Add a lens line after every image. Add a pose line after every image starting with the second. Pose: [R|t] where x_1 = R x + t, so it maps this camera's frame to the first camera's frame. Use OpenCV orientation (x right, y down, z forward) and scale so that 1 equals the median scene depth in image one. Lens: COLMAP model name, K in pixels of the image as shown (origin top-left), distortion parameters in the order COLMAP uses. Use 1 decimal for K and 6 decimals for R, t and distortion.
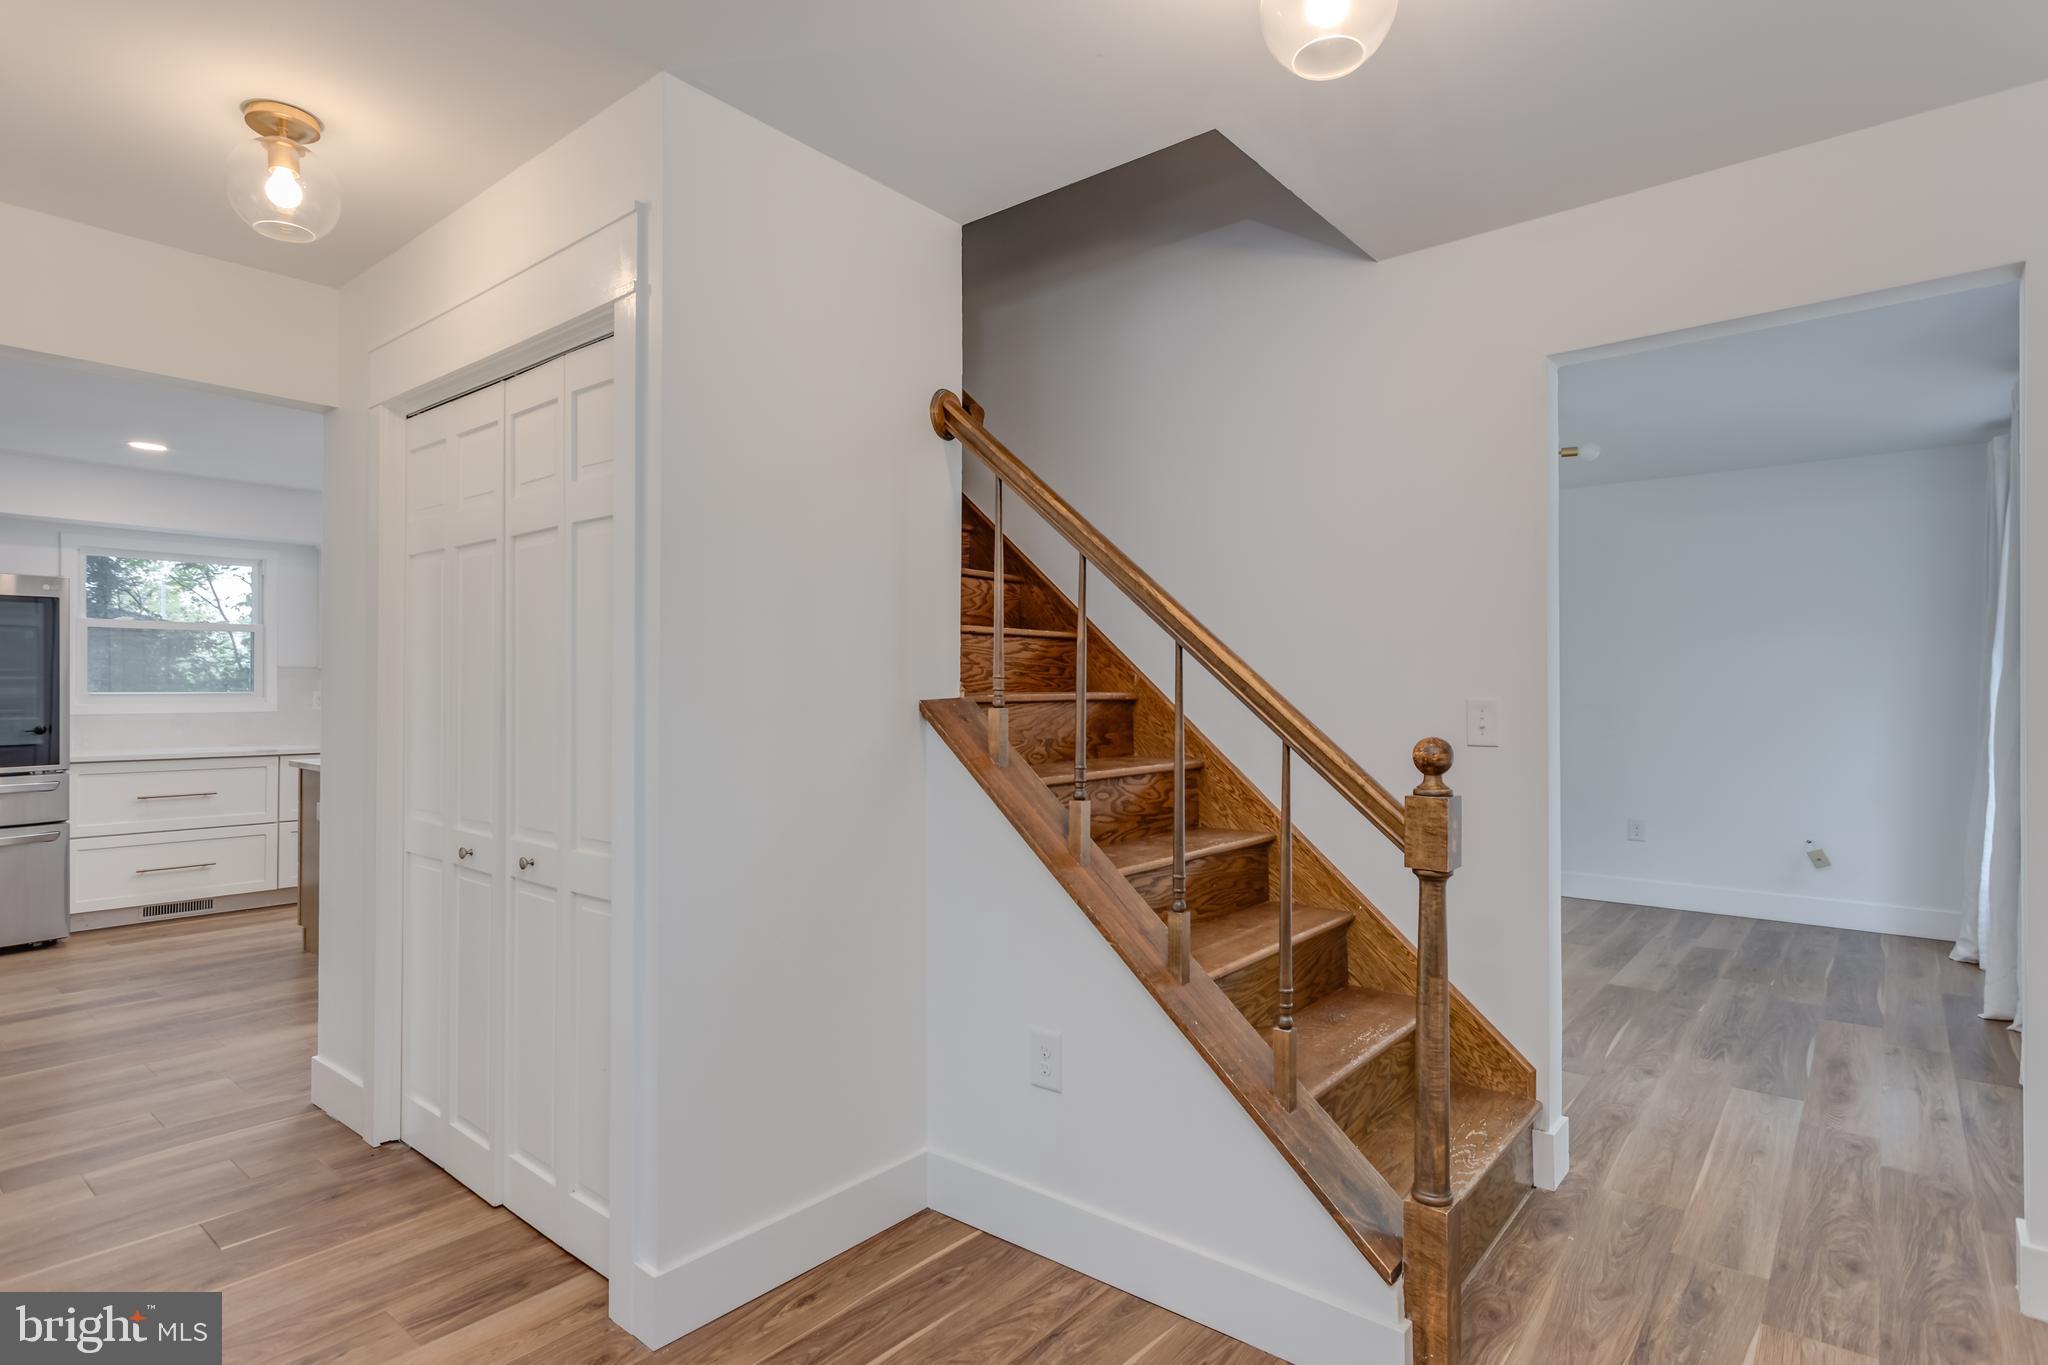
lens RADIAL K [[1050.6, 0, 1024.0], [0, 1050.6, 682.5], [0, 0, 1]] dist [-0.001682, 0.001317]
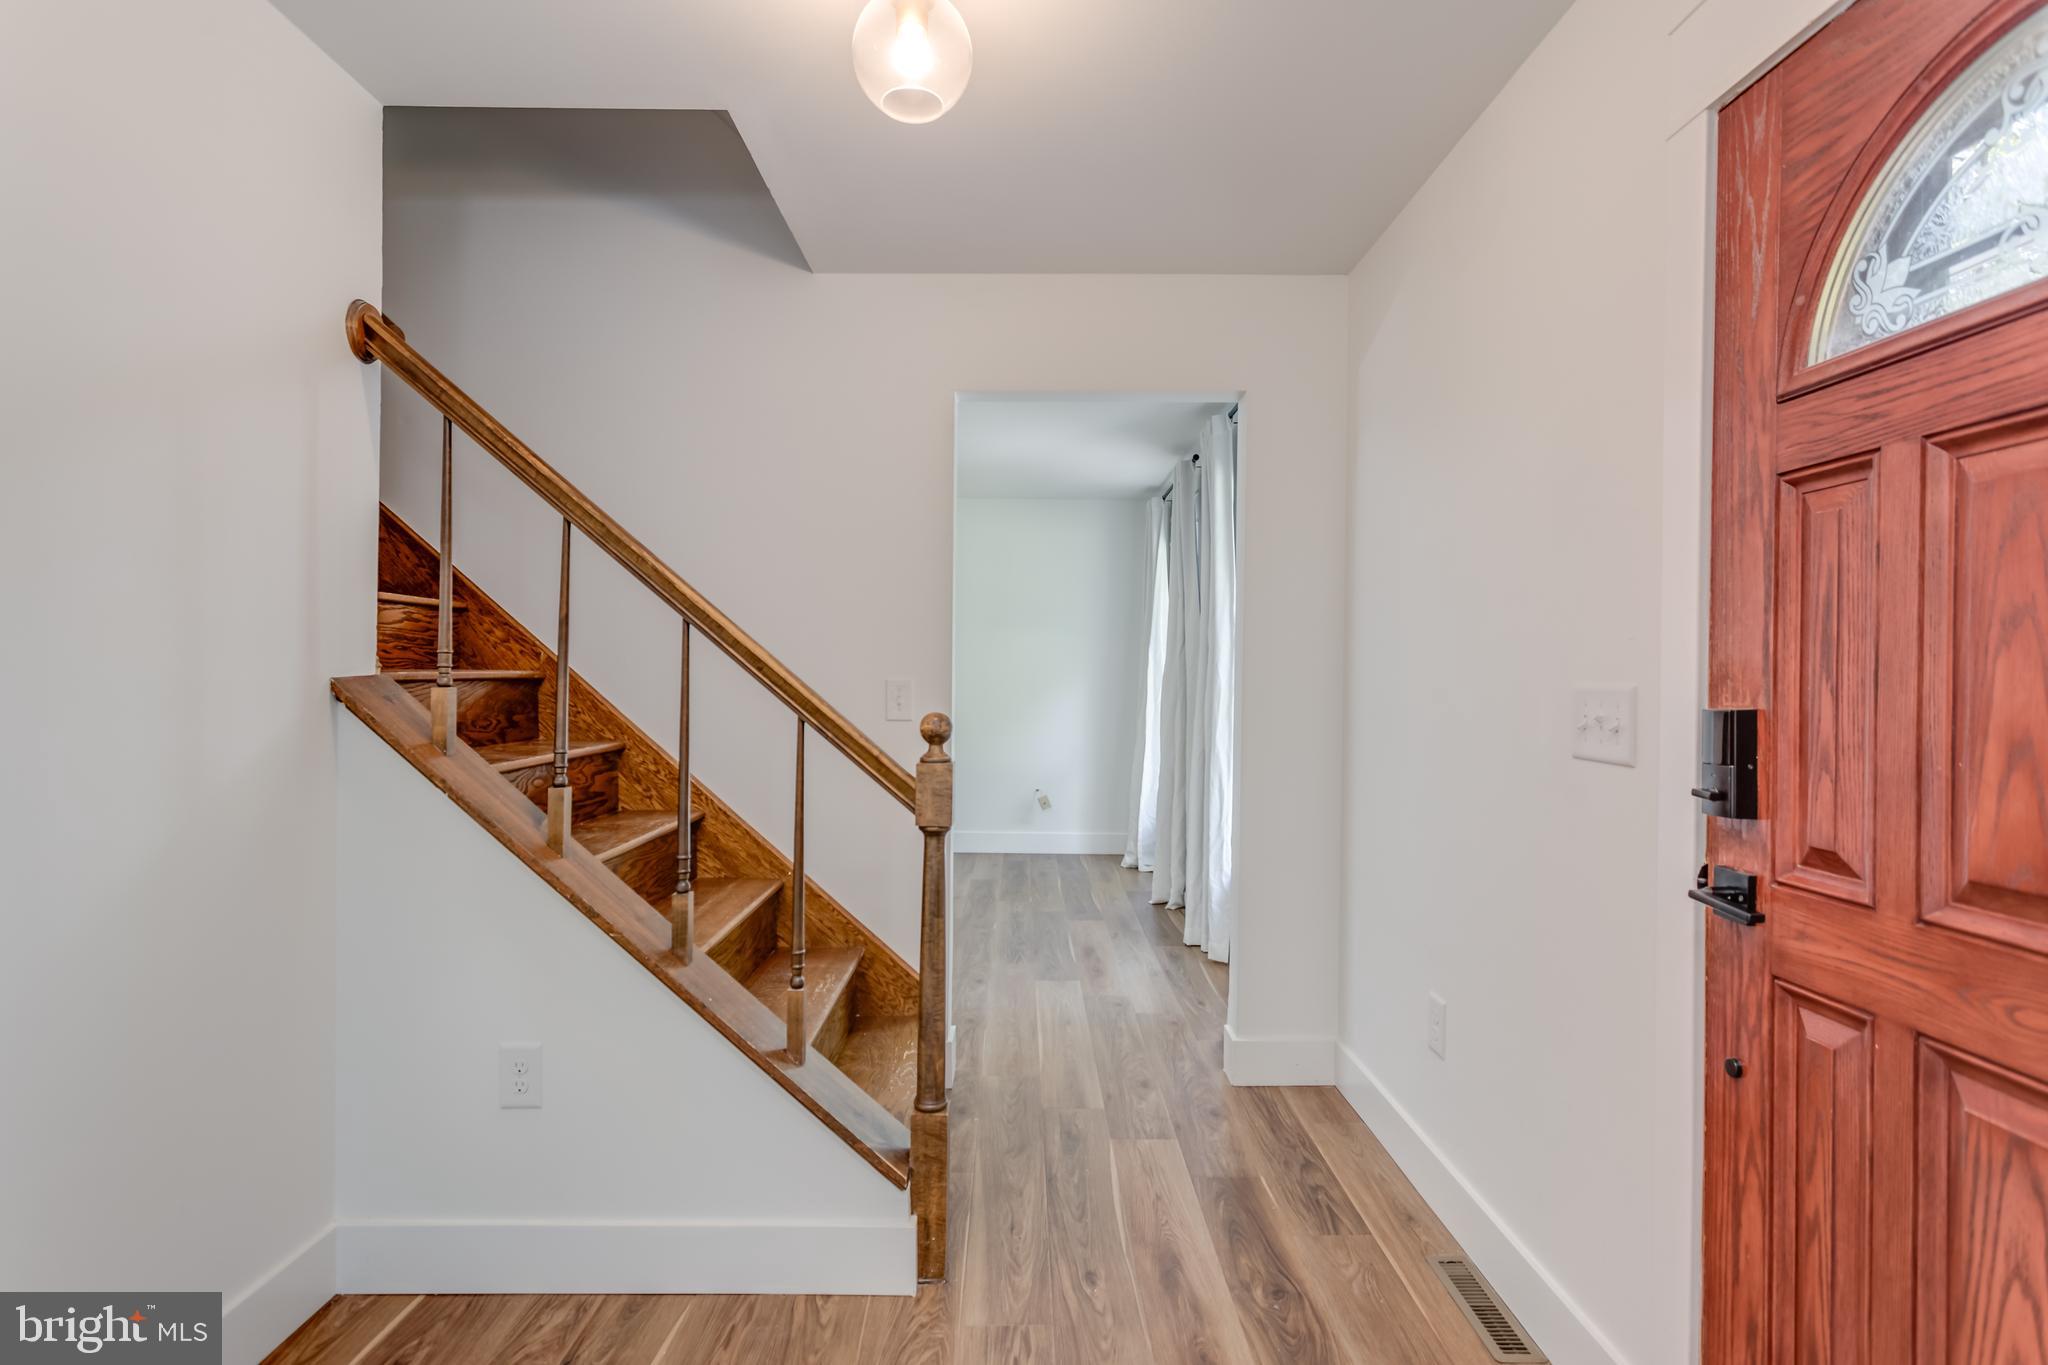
lens RADIAL K [[1037.0, 0, 1024.0], [0, 1037.0, 682.5], [0, 0, 1]] dist [-0.000799, 0.001511]
pose [[0.769814, 0.002973, 0.638261, -0.195075], [-0.014704, 0.999806, 0.013077, 0.002124], [-0.638099, -0.019452, 0.769709, 0.039497]]
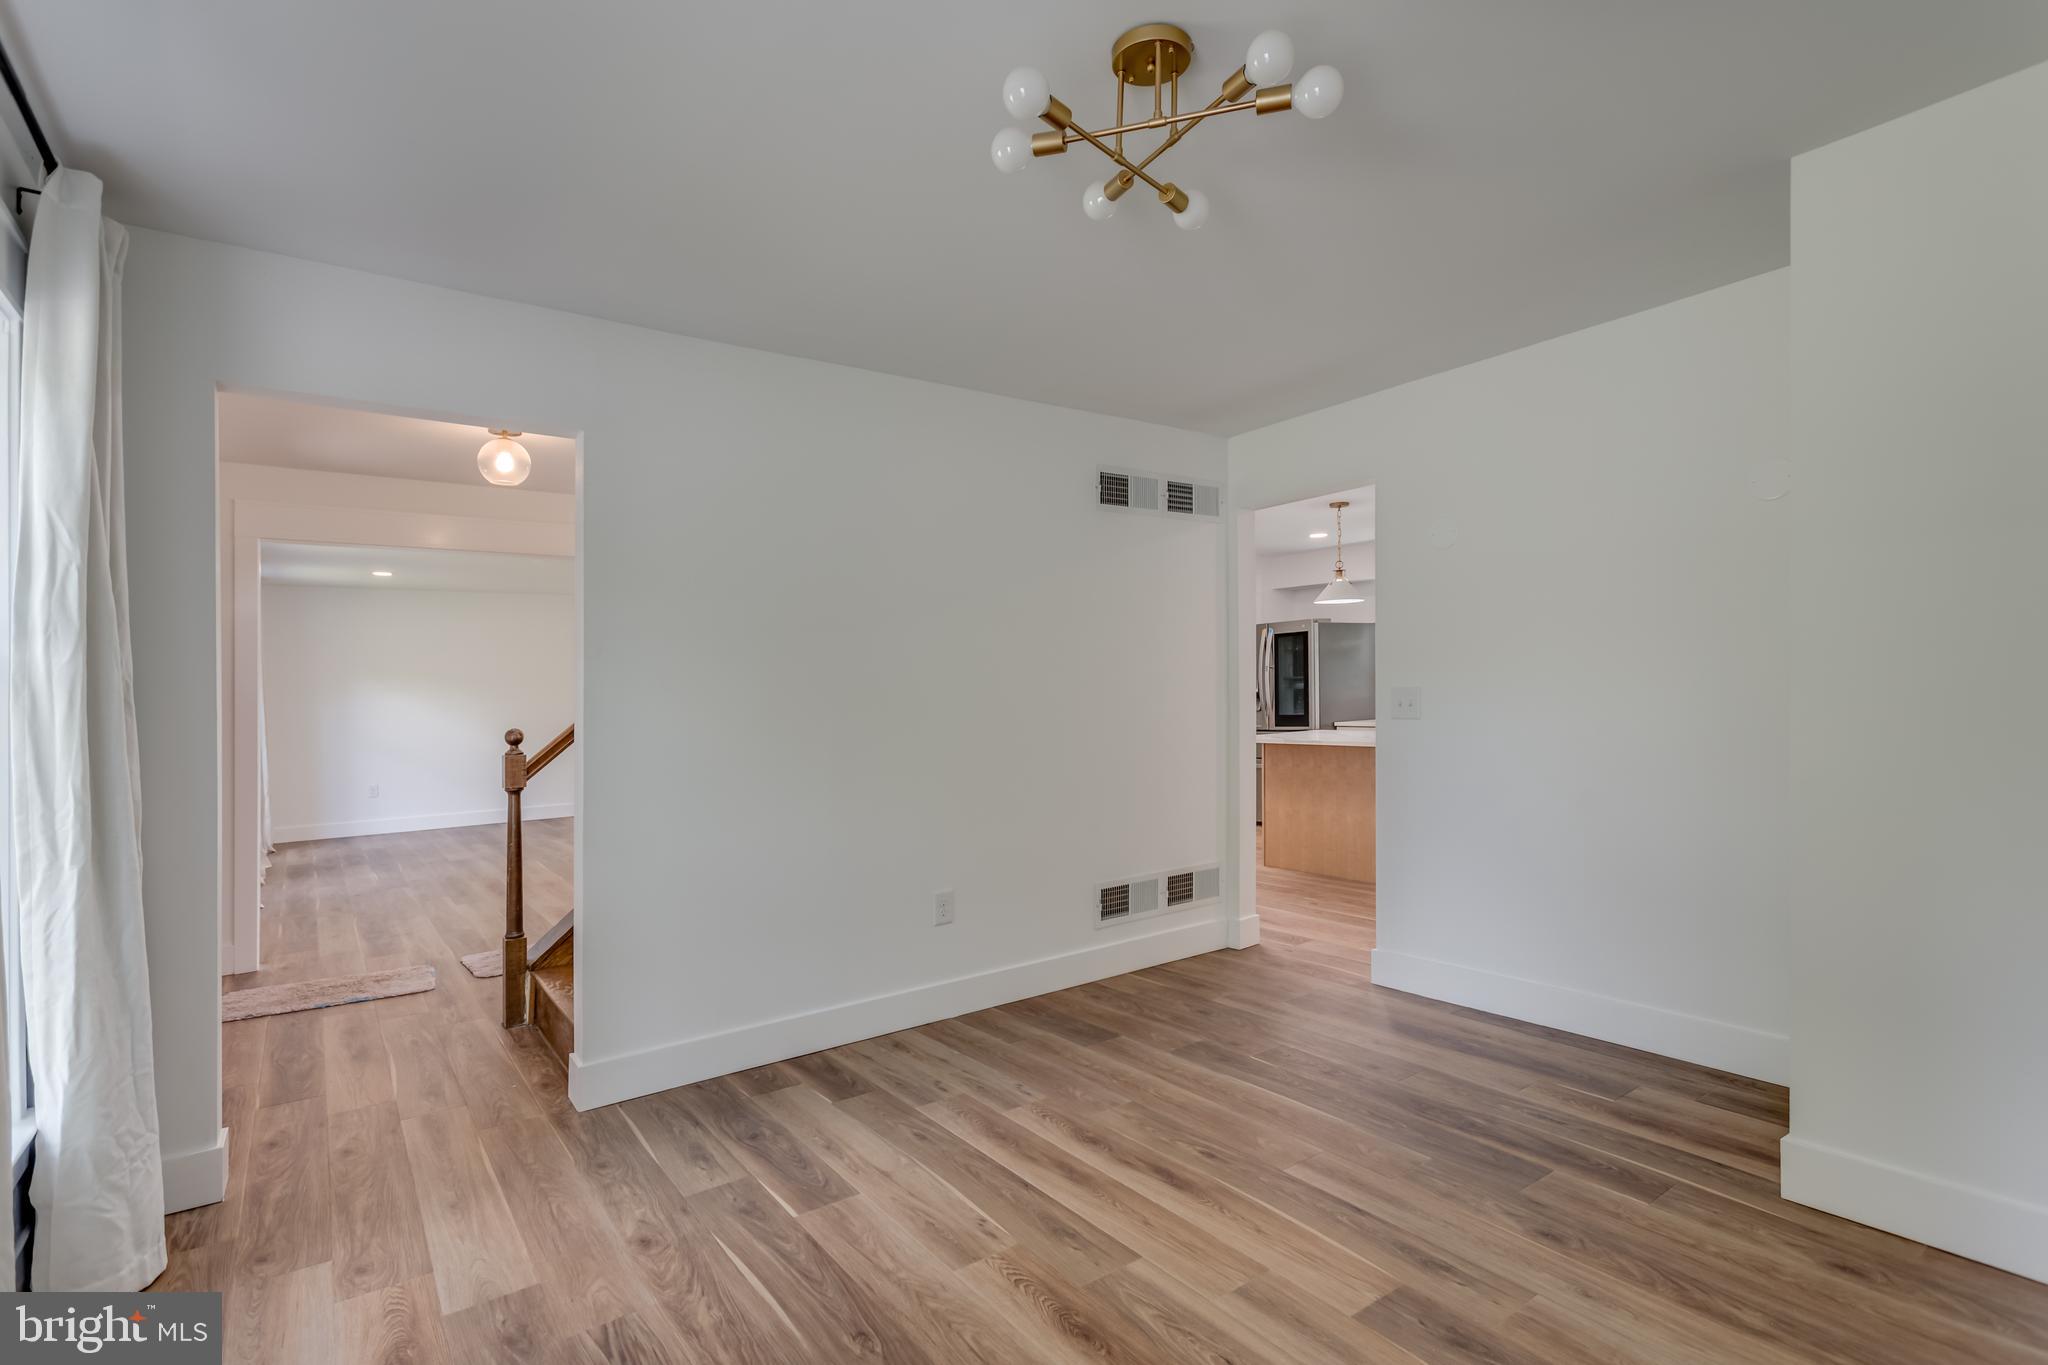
lens RADIAL K [[976.3, 0, 1024.0], [0, 976.3, 682.5], [0, 0, 1]] dist [0.000612, 0.000493]
pose [[-0.251049, -0.002800, -0.967970, 1.547012], [0.036795, 0.999245, -0.012434, 0.011307], [0.967275, -0.038738, -0.250756, 1.885505]]
